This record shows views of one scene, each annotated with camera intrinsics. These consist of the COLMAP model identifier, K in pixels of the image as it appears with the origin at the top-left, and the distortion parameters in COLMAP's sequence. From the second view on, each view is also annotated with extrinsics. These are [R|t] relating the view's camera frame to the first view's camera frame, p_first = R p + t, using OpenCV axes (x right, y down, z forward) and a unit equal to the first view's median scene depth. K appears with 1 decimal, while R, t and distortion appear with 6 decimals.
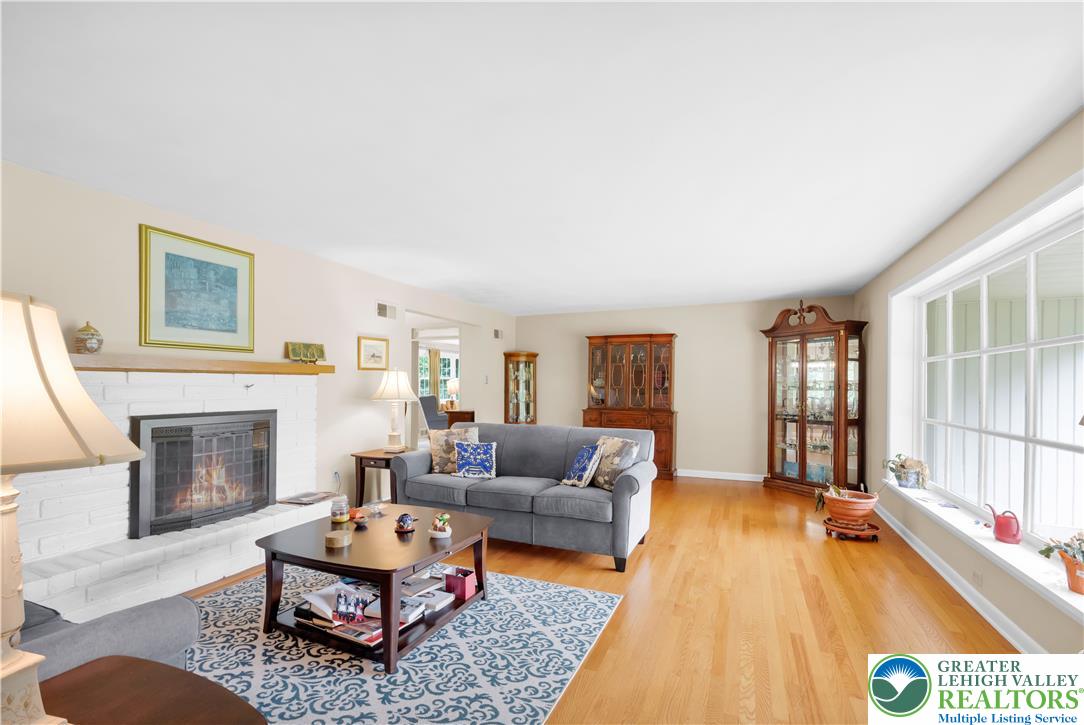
lens RADIAL K [[466.8, 0, 540.7], [0, 466.8, 391.1], [0, 0, 1]] dist [-0.000306, -0.000021]
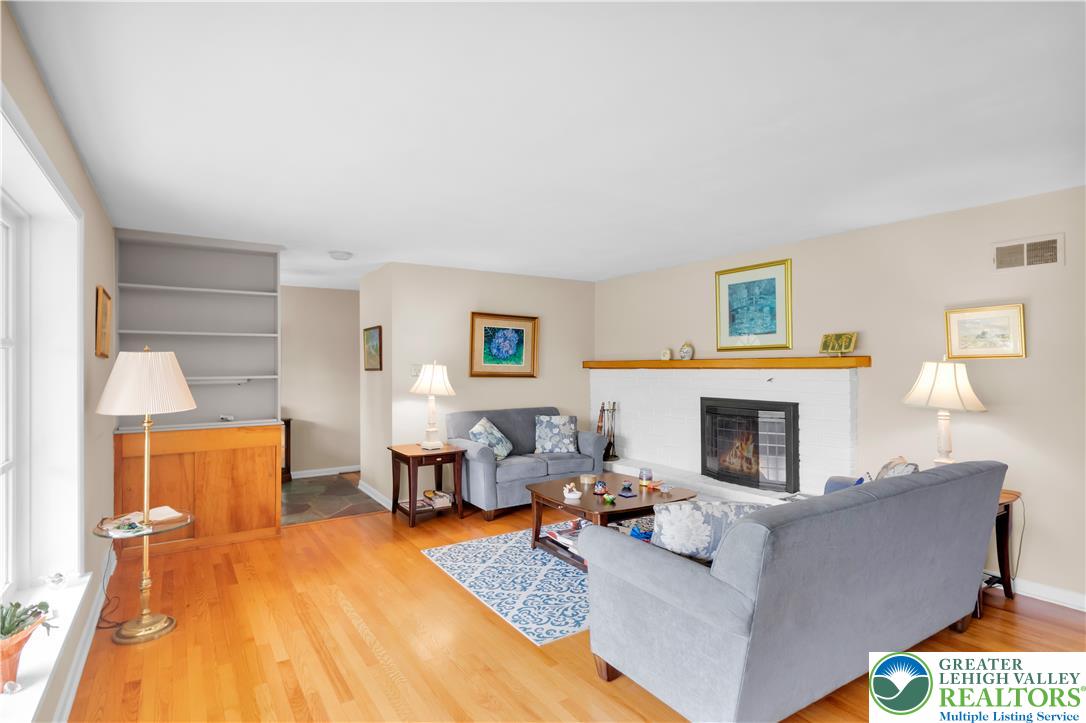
lens RADIAL K [[561.3, 0, 543.0], [0, 561.3, 361.5], [0, 0, 1]] dist [0.000341, 0.000001]
pose [[-0.542355, 0.001306, -0.840149, 0.858228], [-0.000878, 0.999997, 0.002122, -0.059248], [0.840149, 0.001888, -0.542352, 1.312519]]
